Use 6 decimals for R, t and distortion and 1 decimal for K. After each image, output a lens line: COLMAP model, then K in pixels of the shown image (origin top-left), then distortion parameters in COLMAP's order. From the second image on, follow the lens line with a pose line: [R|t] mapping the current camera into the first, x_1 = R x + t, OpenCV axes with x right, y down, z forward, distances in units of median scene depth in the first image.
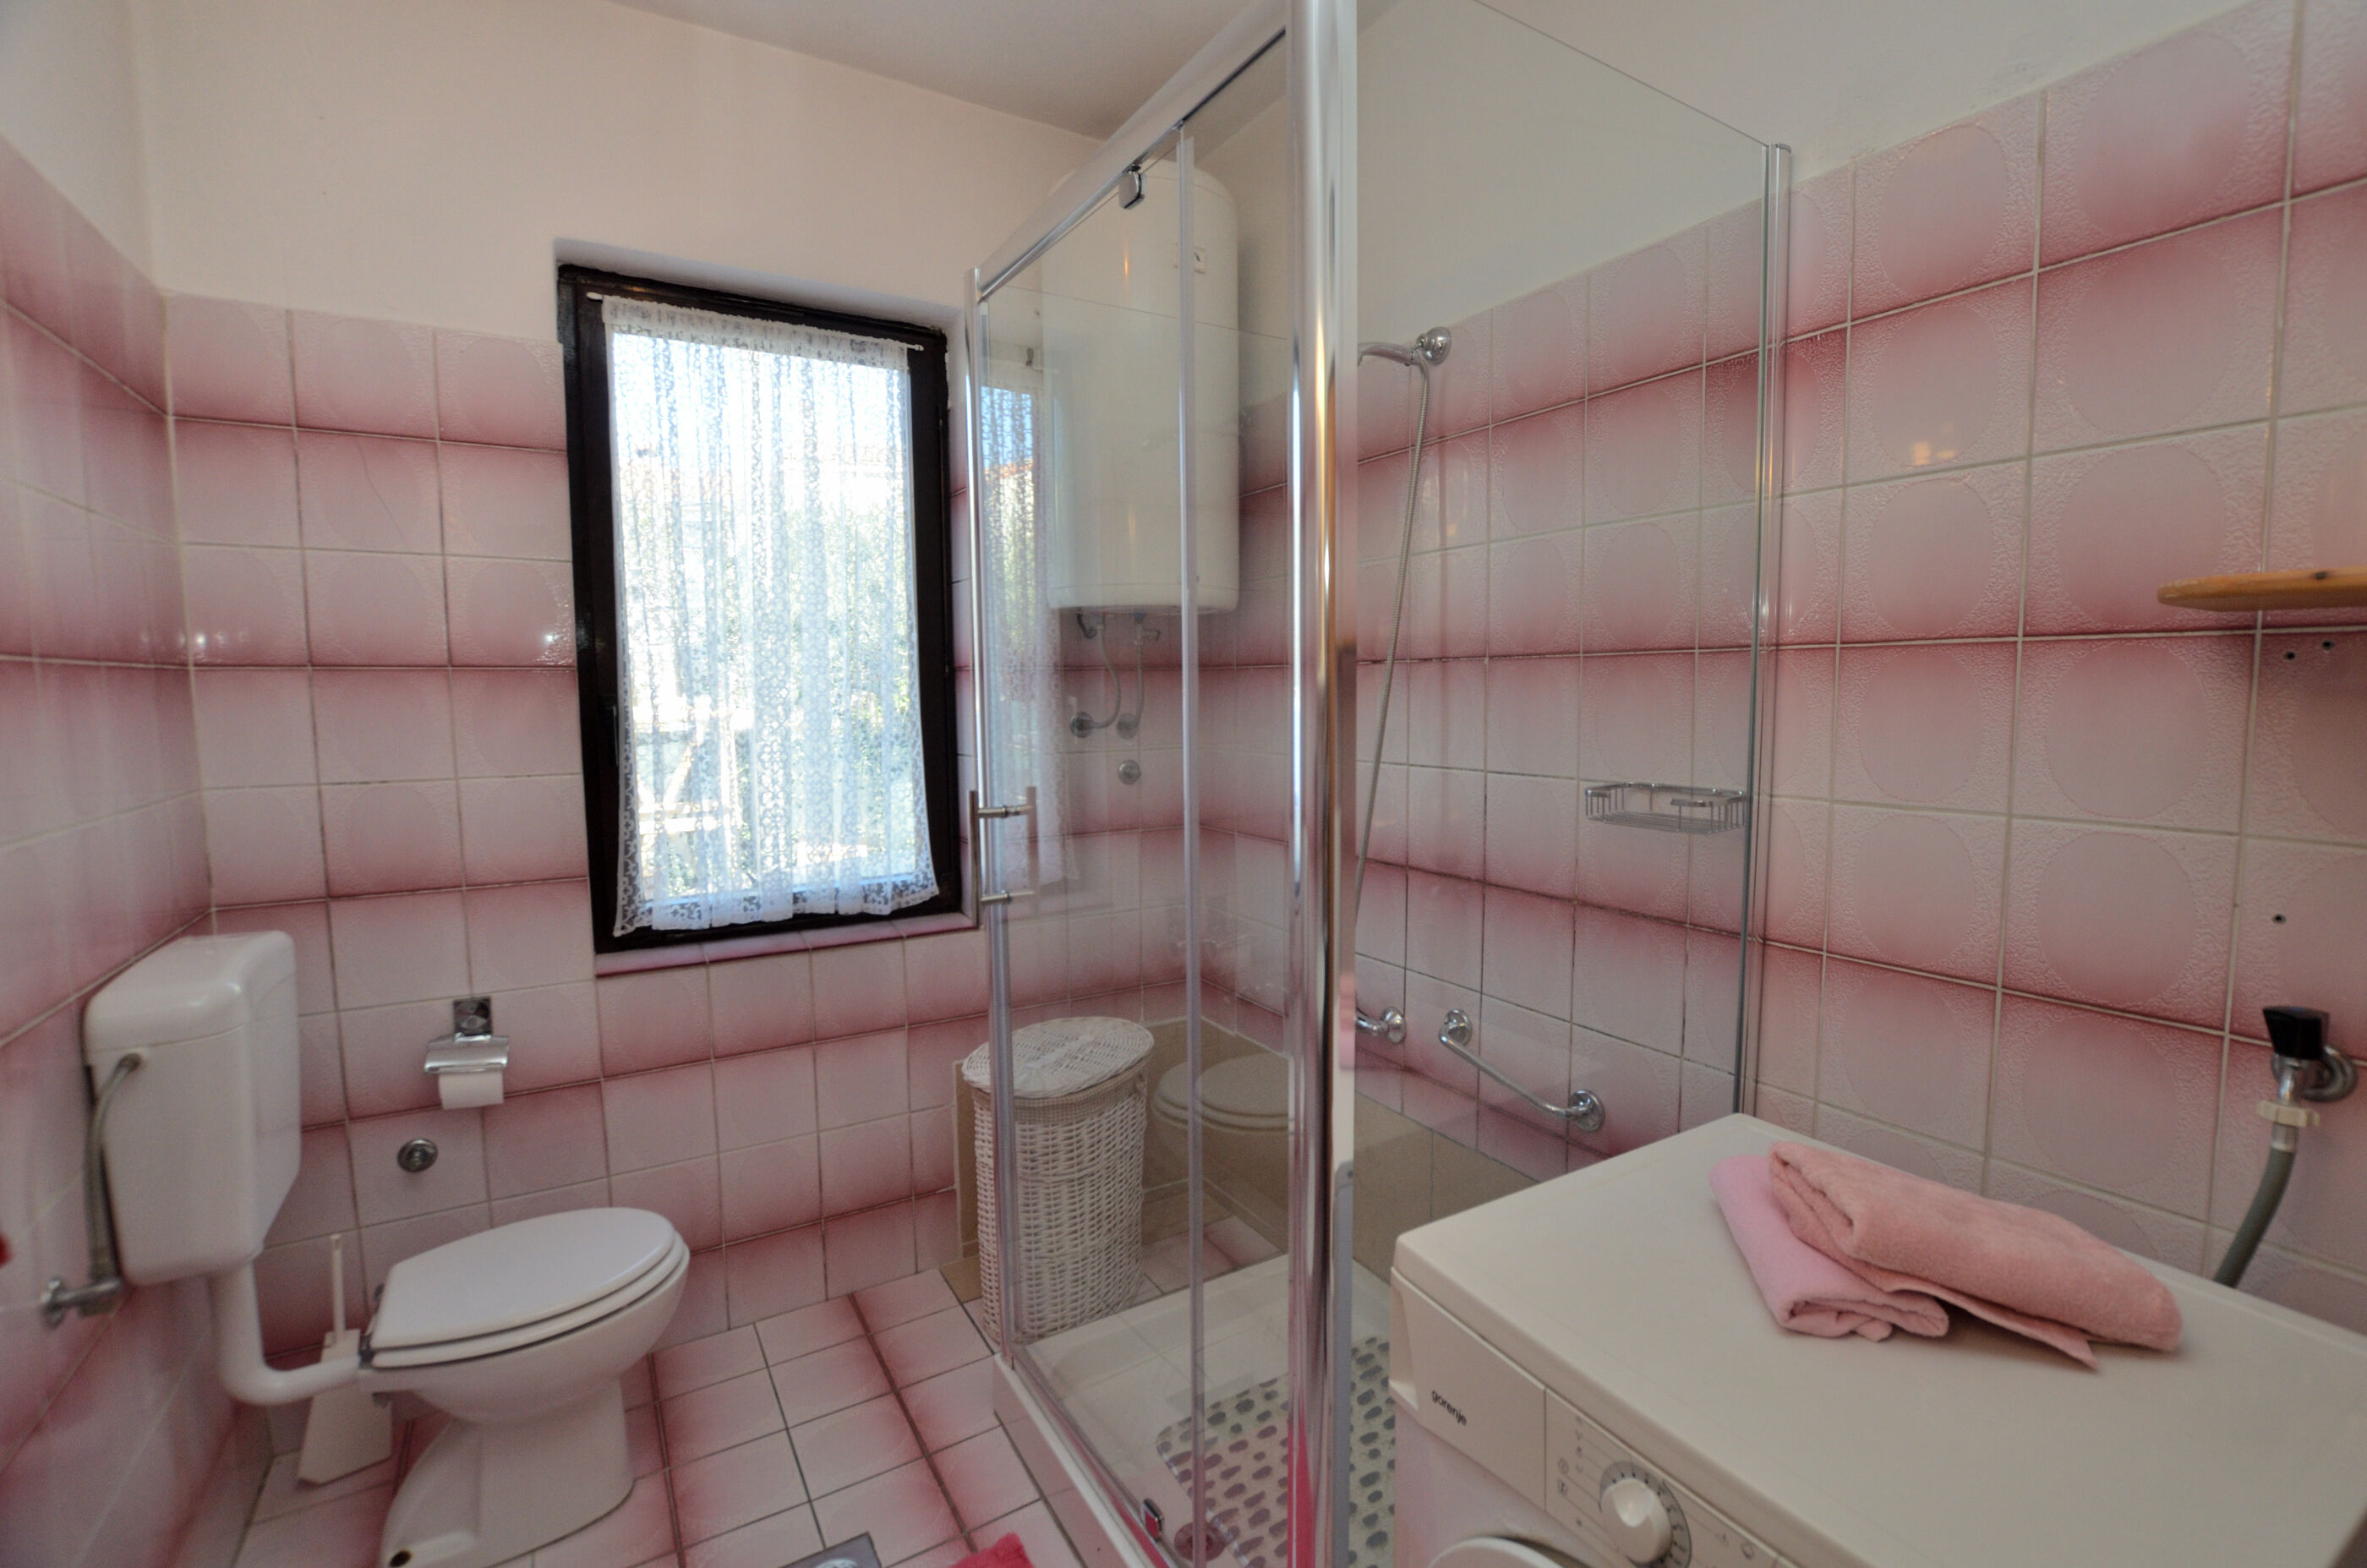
lens RADIAL K [[1038.5, 0, 1207.5], [0, 1038.5, 781.8], [0, 0, 1]] dist [-0.028113, 0.000163]
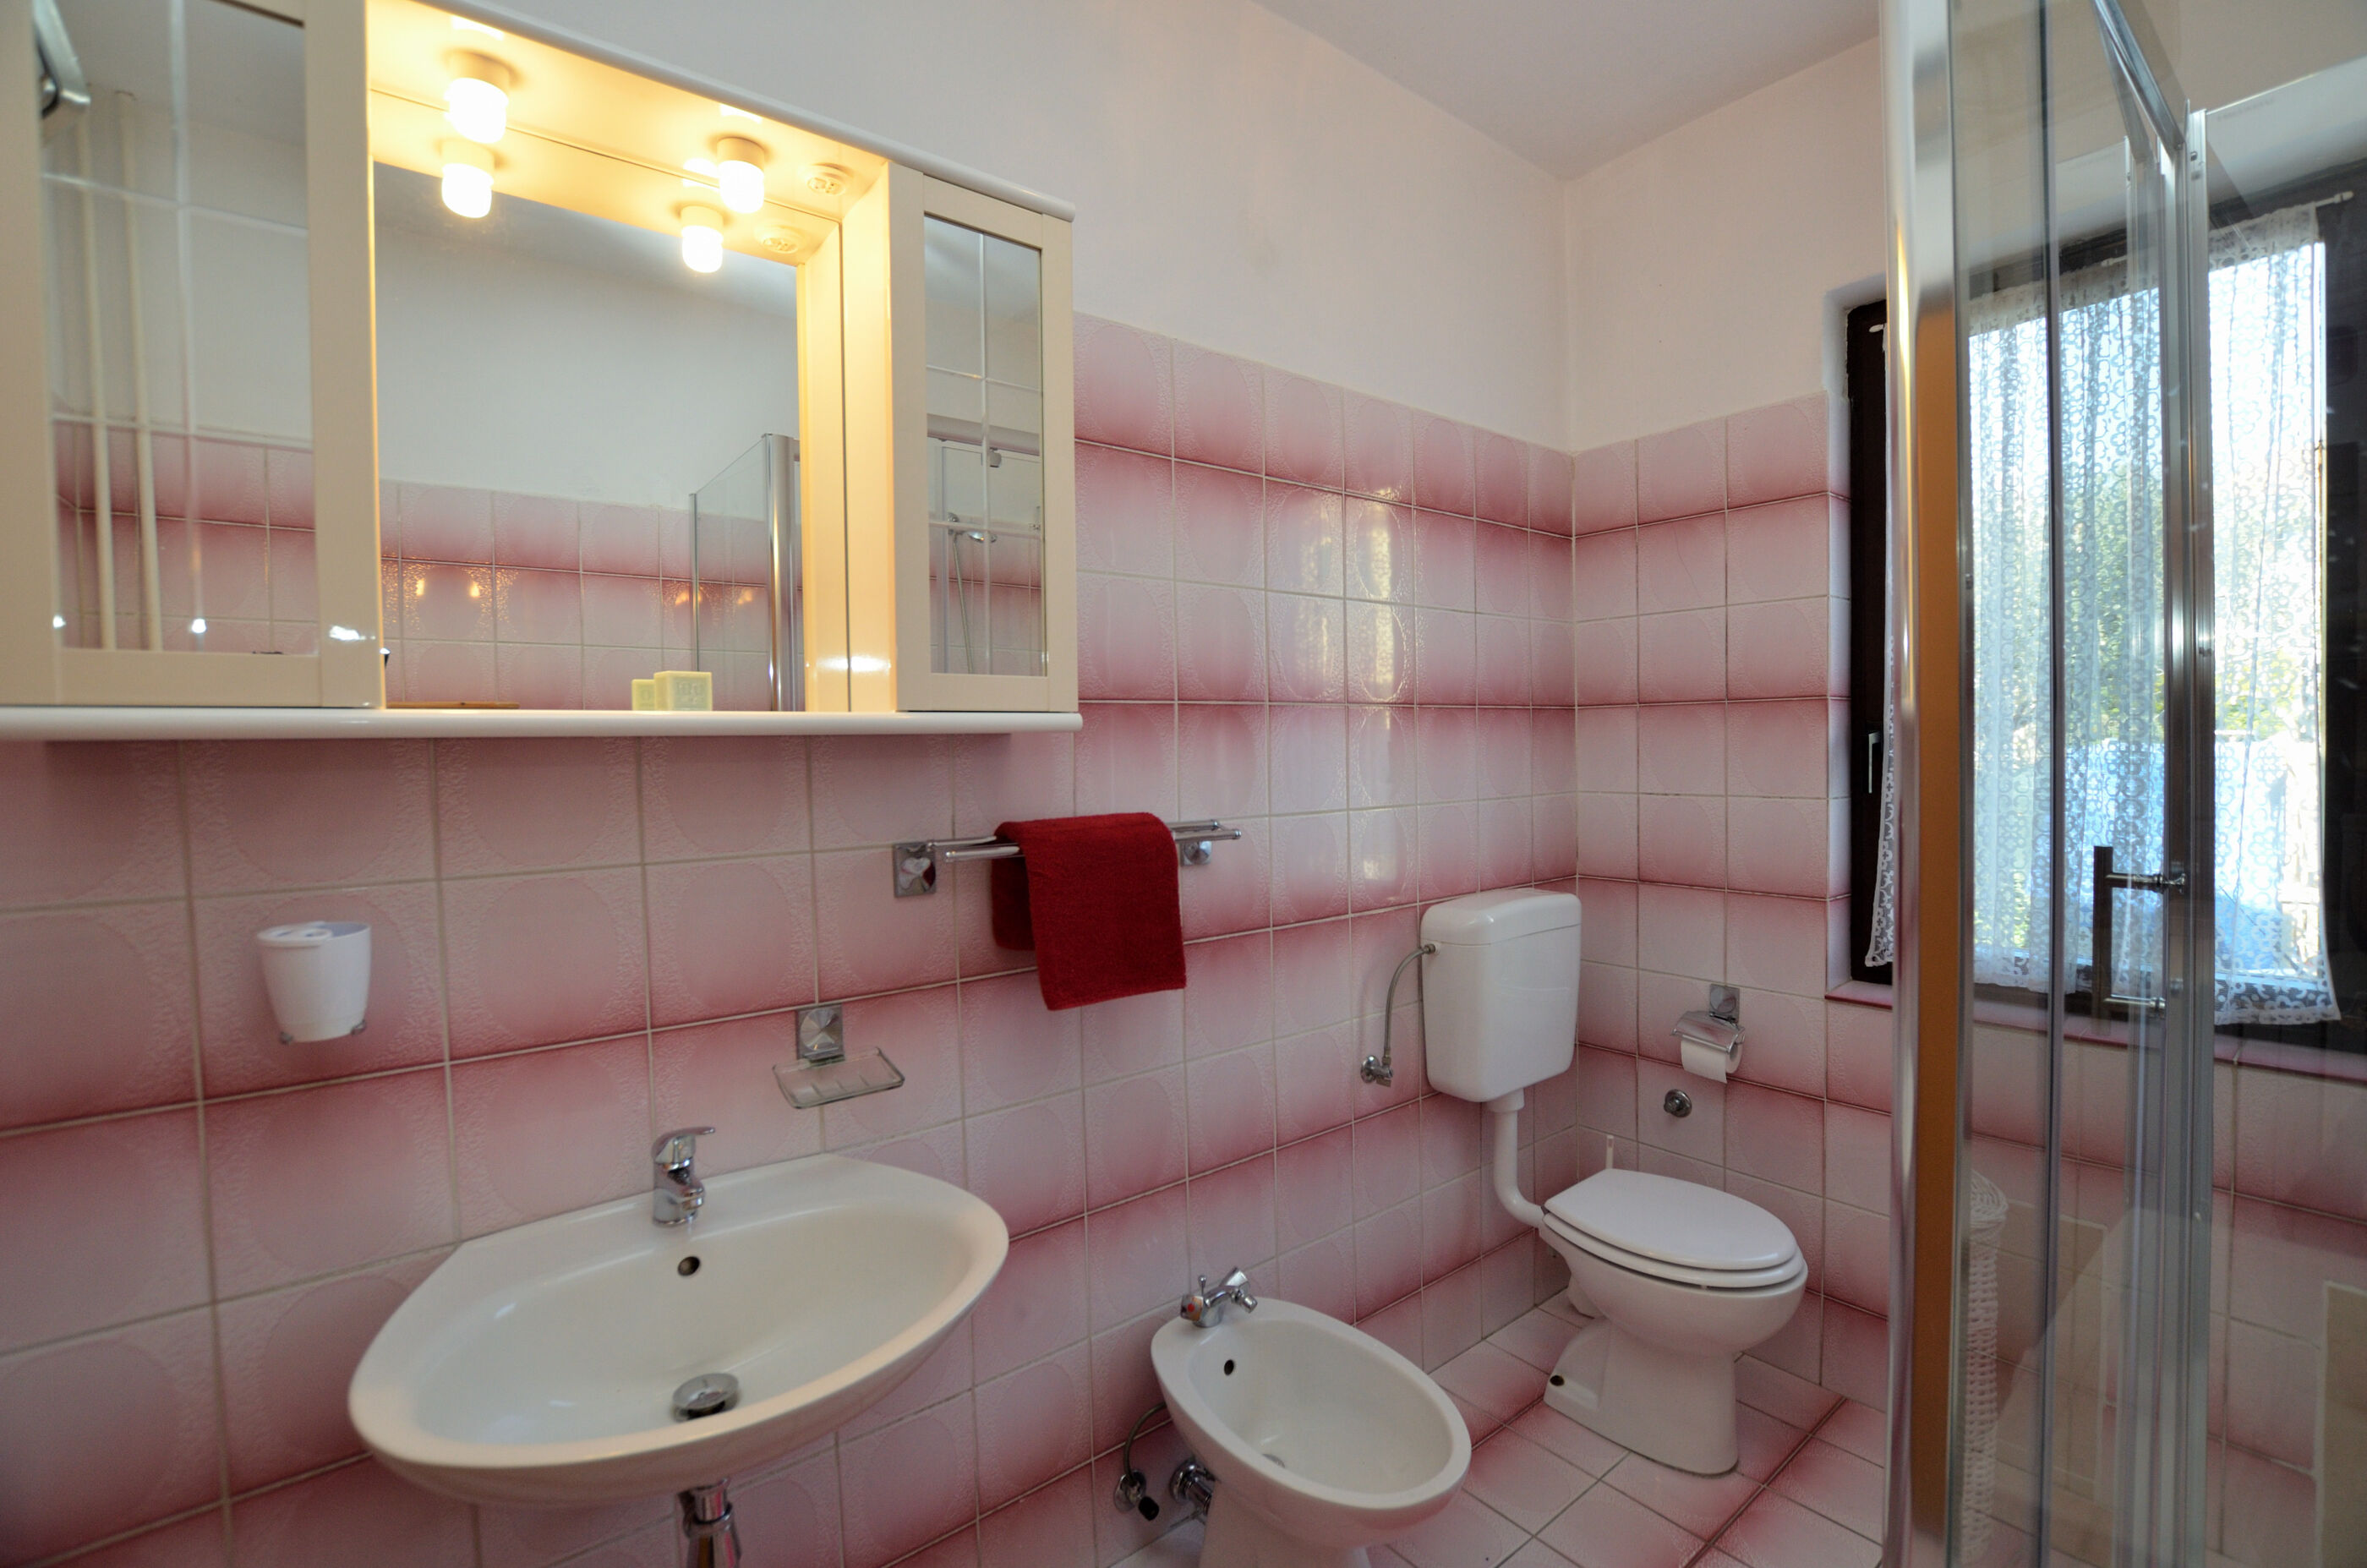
lens RADIAL K [[1038.5, 0, 1207.5], [0, 1038.5, 781.8], [0, 0, 1]] dist [-0.028113, 0.000163]
pose [[0.107804, 0.039338, -0.993394, 0.386429], [-0.069445, 0.997074, 0.031947, -0.016215], [0.991744, 0.065542, 0.110220, 0.294869]]
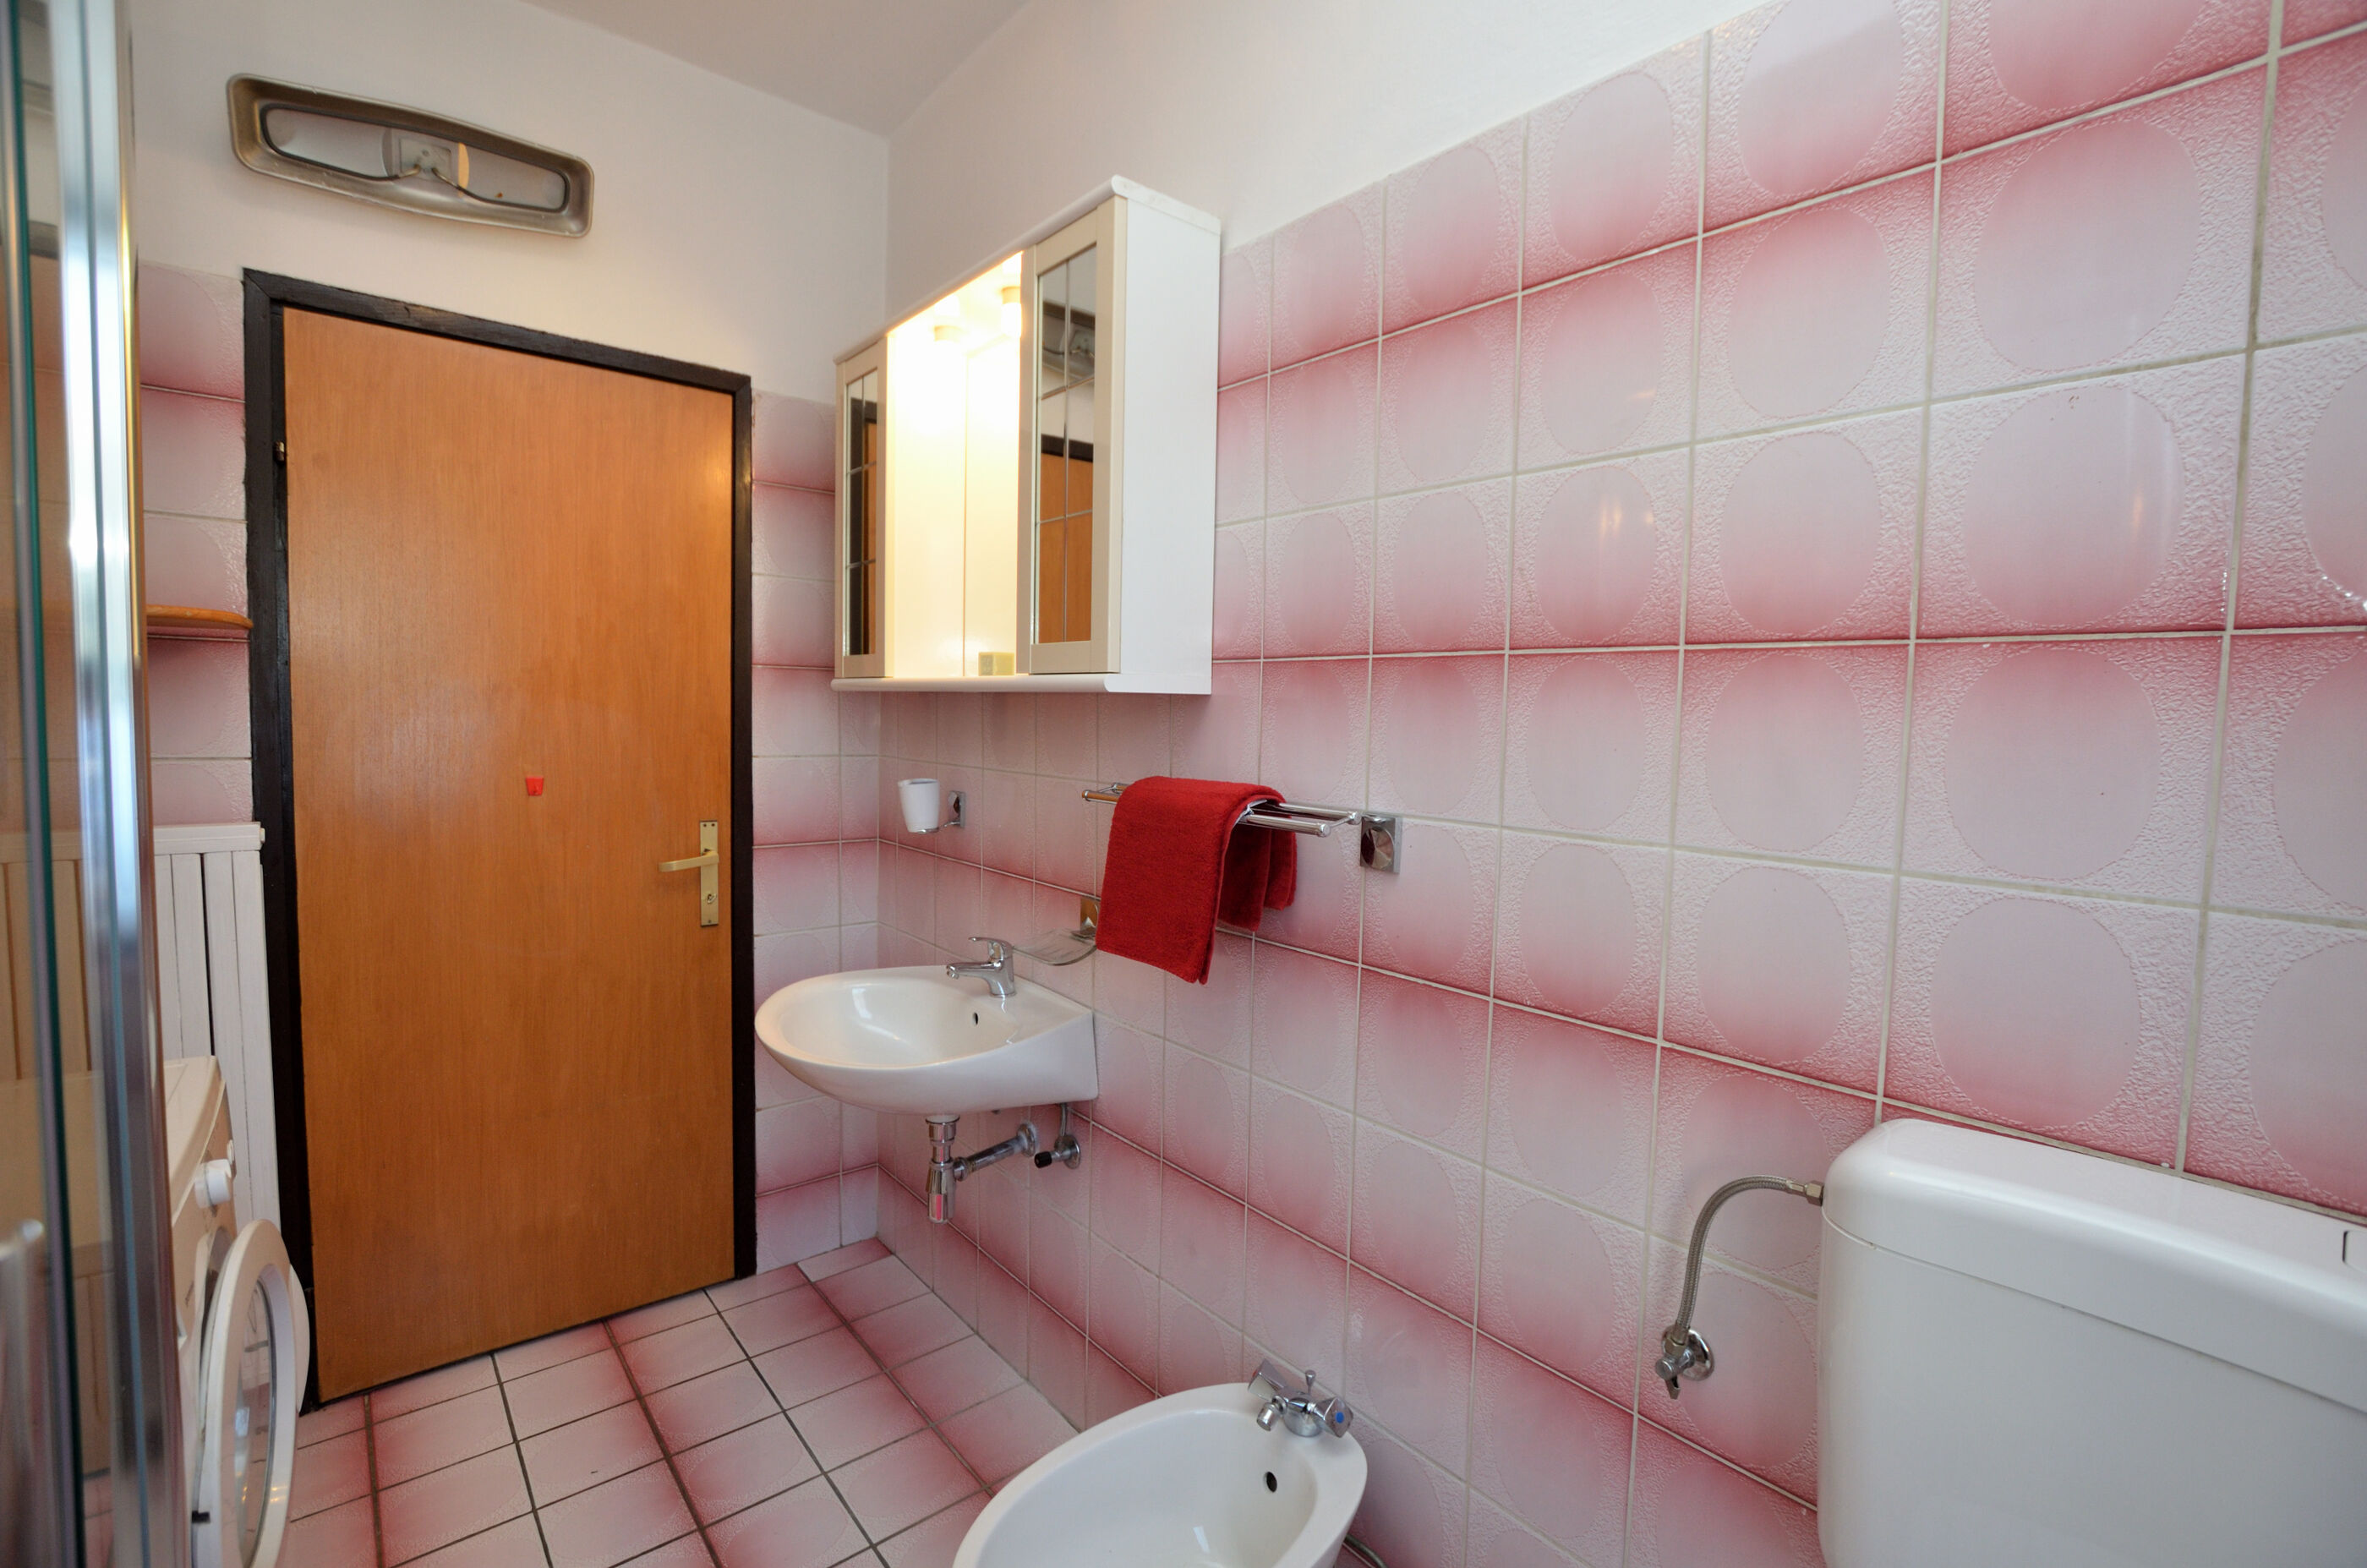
lens RADIAL K [[1038.5, 0, 1207.5], [0, 1038.5, 781.8], [0, 0, 1]] dist [-0.028113, 0.000163]
pose [[-0.988307, -0.005587, -0.152372, -0.358615], [-0.029409, 0.987549, 0.154541, -0.080926], [0.149611, 0.157215, -0.976166, 1.104168]]
